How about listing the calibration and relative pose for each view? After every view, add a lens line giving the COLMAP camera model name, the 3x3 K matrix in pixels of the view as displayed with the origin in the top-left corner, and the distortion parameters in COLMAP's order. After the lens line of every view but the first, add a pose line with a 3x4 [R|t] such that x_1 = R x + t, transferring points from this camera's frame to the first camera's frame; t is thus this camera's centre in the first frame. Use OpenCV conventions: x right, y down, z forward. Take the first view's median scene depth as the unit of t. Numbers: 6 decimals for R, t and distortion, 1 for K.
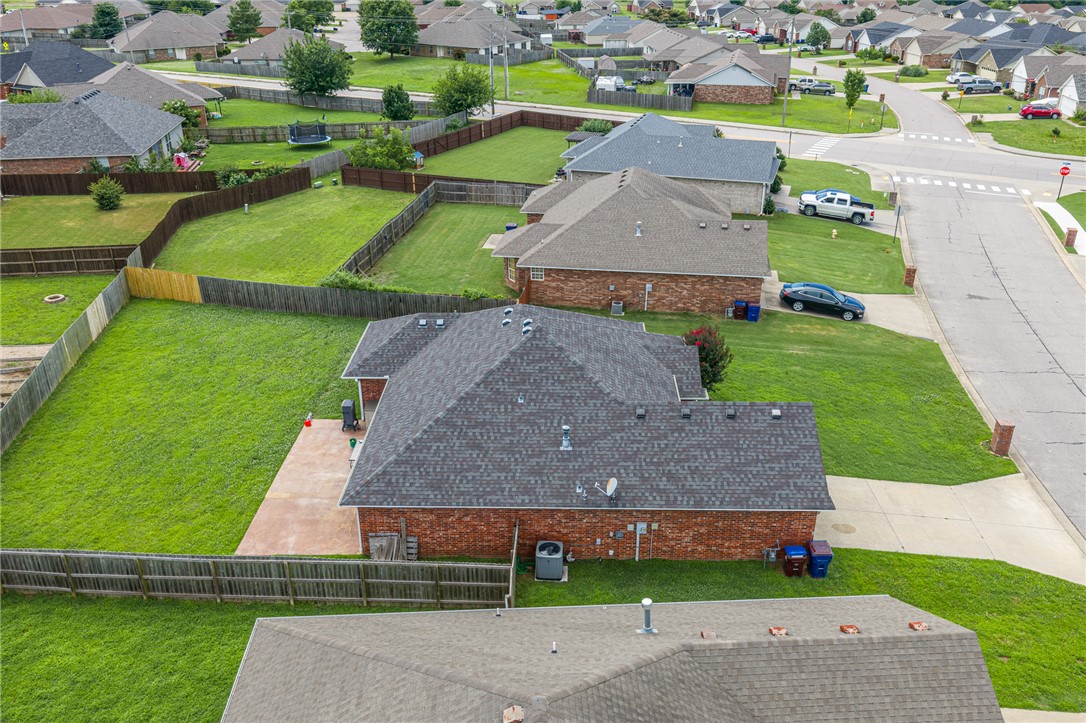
lens RADIAL K [[897.3, 0, 548.4], [0, 897.3, 364.1], [0, 0, 1]] dist [0.019070, -0.035268]
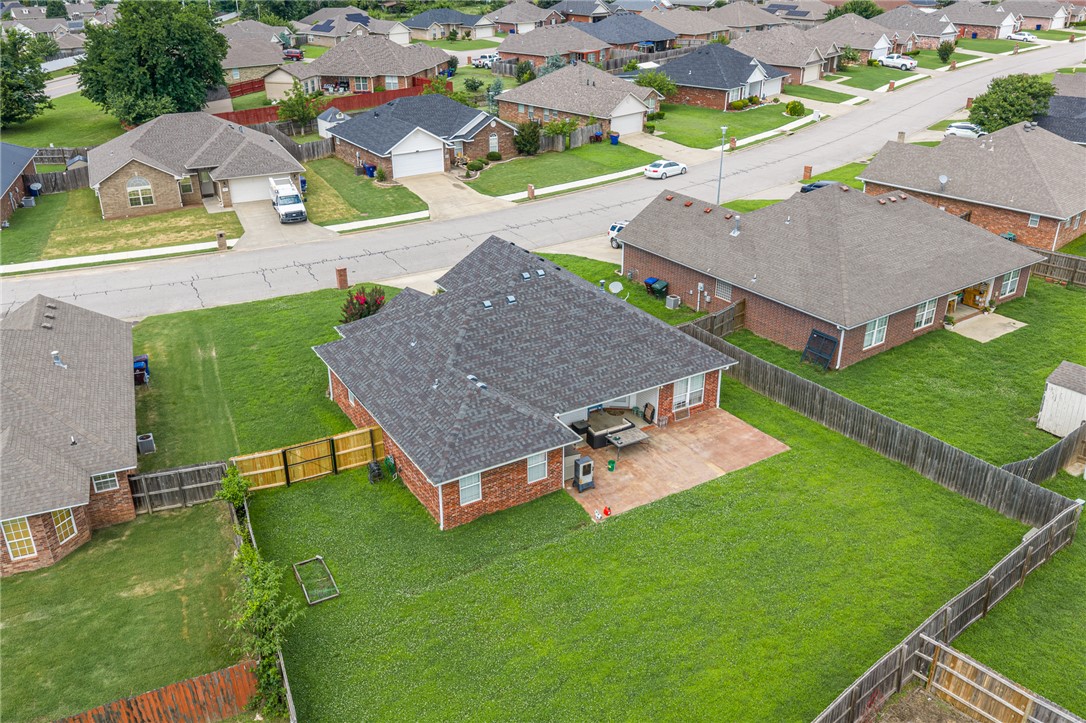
lens RADIAL K [[897.3, 0, 544.6], [0, 897.3, 362.0], [0, 0, 1]] dist [0.019070, -0.035268]
pose [[-0.530633, -0.356988, 0.768758, -0.479781], [0.371557, 0.717223, 0.589523, -0.318392], [-0.761823, 0.598457, -0.247940, 0.673048]]
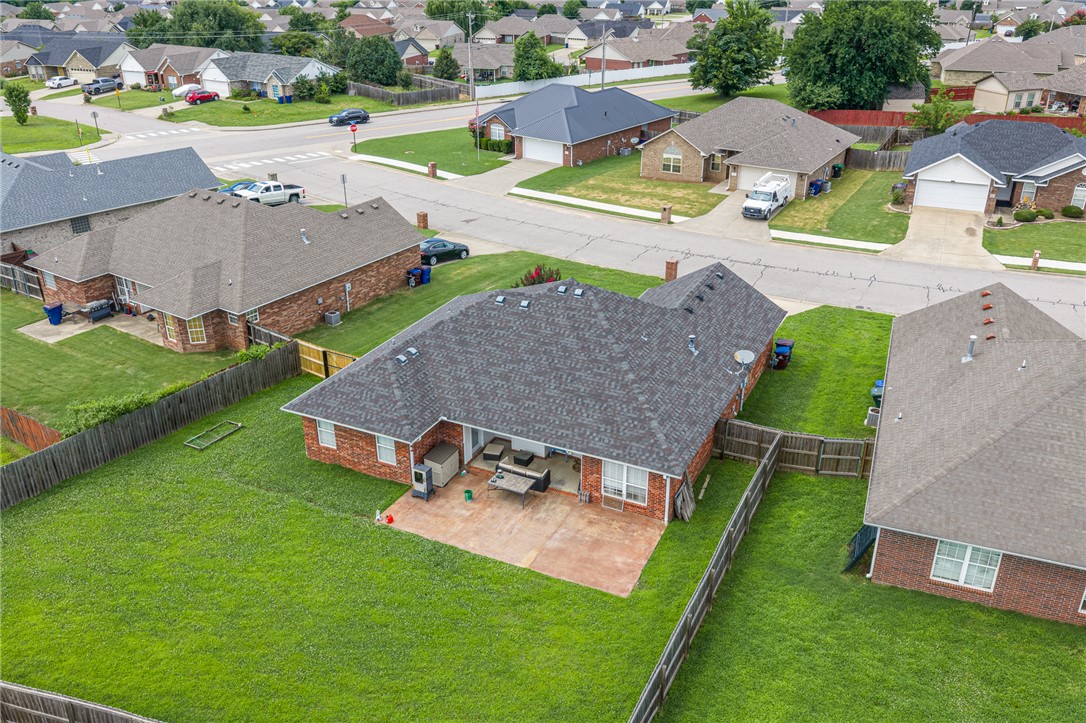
lens RADIAL K [[897.3, 0, 547.0], [0, 897.3, 360.9], [0, 0, 1]] dist [0.019070, -0.035268]
pose [[0.421805, -0.386029, 0.820403, -0.472773], [0.392141, 0.893503, 0.218809, -0.106730], [-0.817500, 0.229420, 0.528262, 0.240493]]
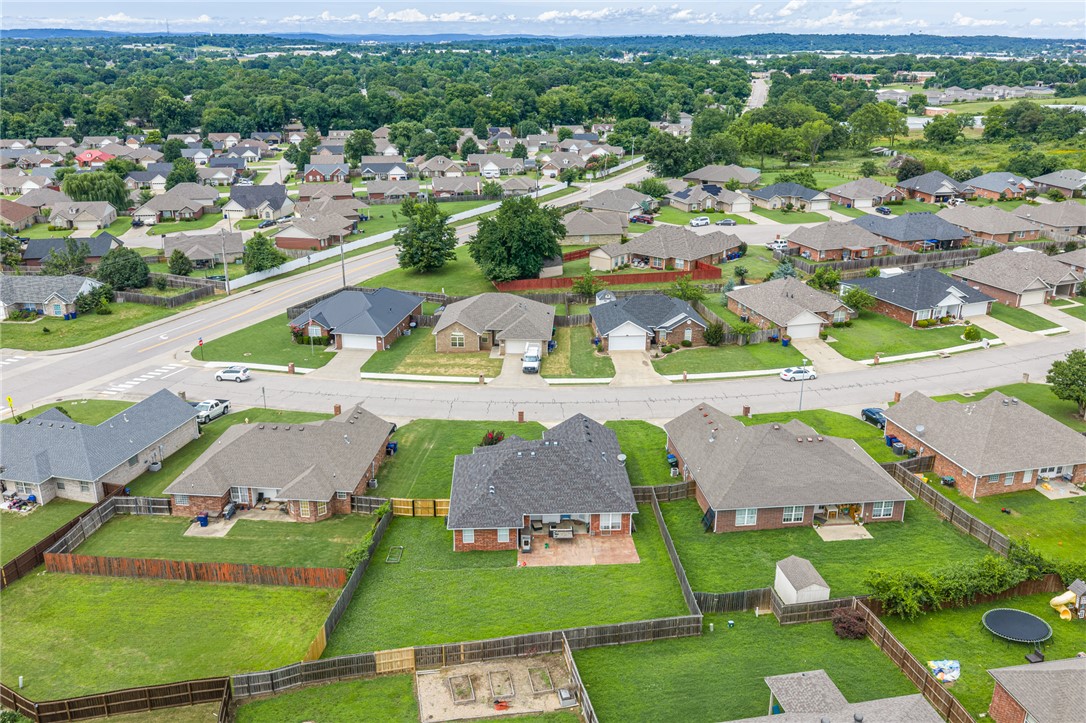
lens RADIAL K [[897.3, 0, 544.6], [0, 897.3, 357.5], [0, 0, 1]] dist [0.019070, -0.035268]
pose [[-0.064500, -0.326328, 0.943053, -1.052910], [0.427606, 0.844829, 0.321585, -0.485188], [-0.901661, 0.423998, 0.085048, 0.365964]]
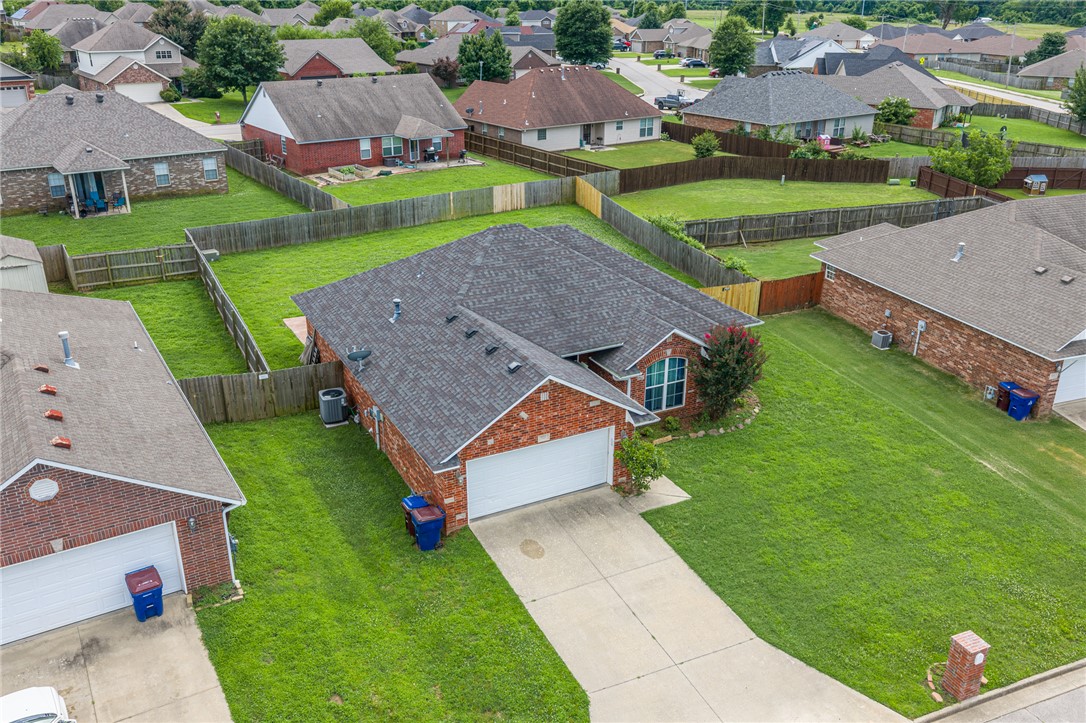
lens RADIAL K [[897.3, 0, 547.1], [0, 897.3, 360.0], [0, 0, 1]] dist [0.019070, -0.035268]
pose [[0.484280, 0.342219, -0.805207, 0.424351], [-0.386078, 0.909465, 0.154328, -0.041108], [0.785122, 0.236135, 0.572559, 0.254936]]
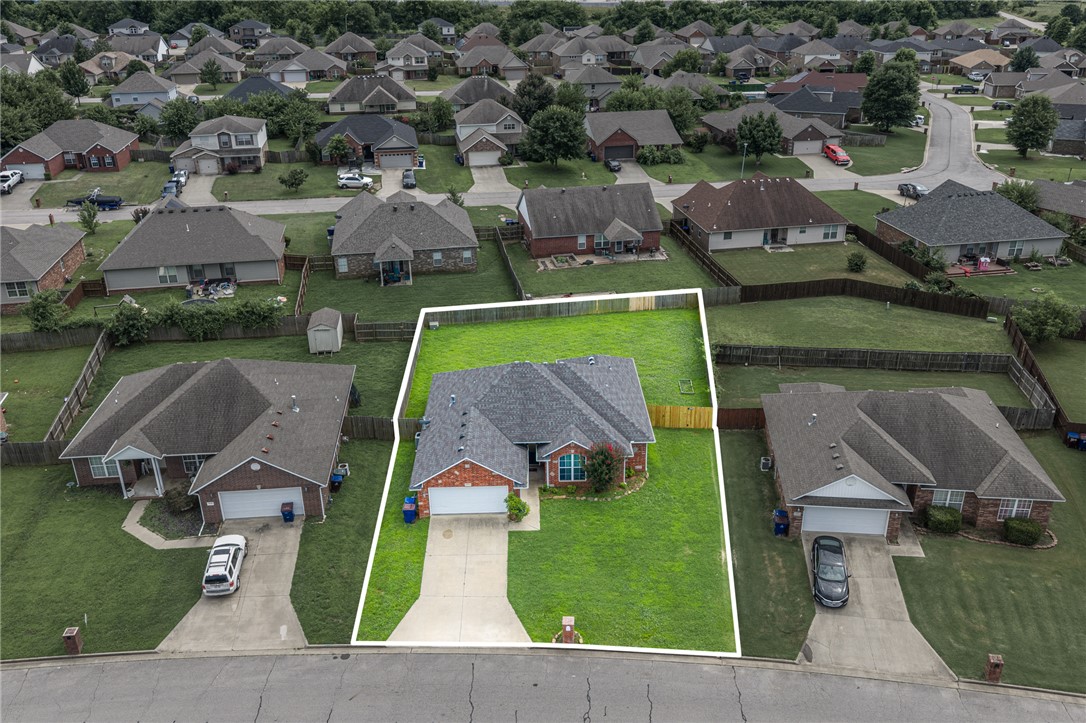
lens RADIAL K [[897.3, 0, 547.9], [0, 897.3, 360.5], [0, 0, 1]] dist [0.019070, -0.035268]
pose [[0.045595, 0.416945, -0.907788, 0.810695], [-0.421580, 0.831876, 0.360904, -0.361037], [0.905644, 0.366250, 0.213705, 0.331014]]
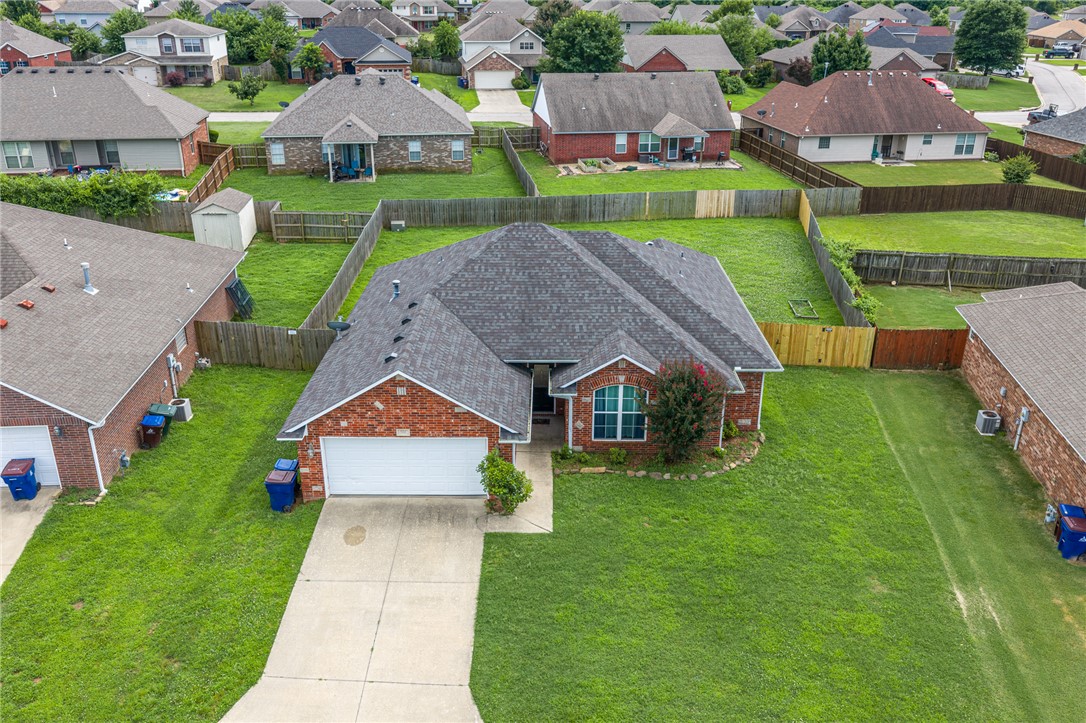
lens RADIAL K [[897.3, 0, 547.6], [0, 897.3, 361.9], [0, 0, 1]] dist [0.019070, -0.035268]
pose [[0.018278, 0.394074, -0.918897, 0.467498], [-0.436716, 0.829891, 0.347217, -0.134727], [0.899414, 0.394950, 0.187267, 0.449317]]
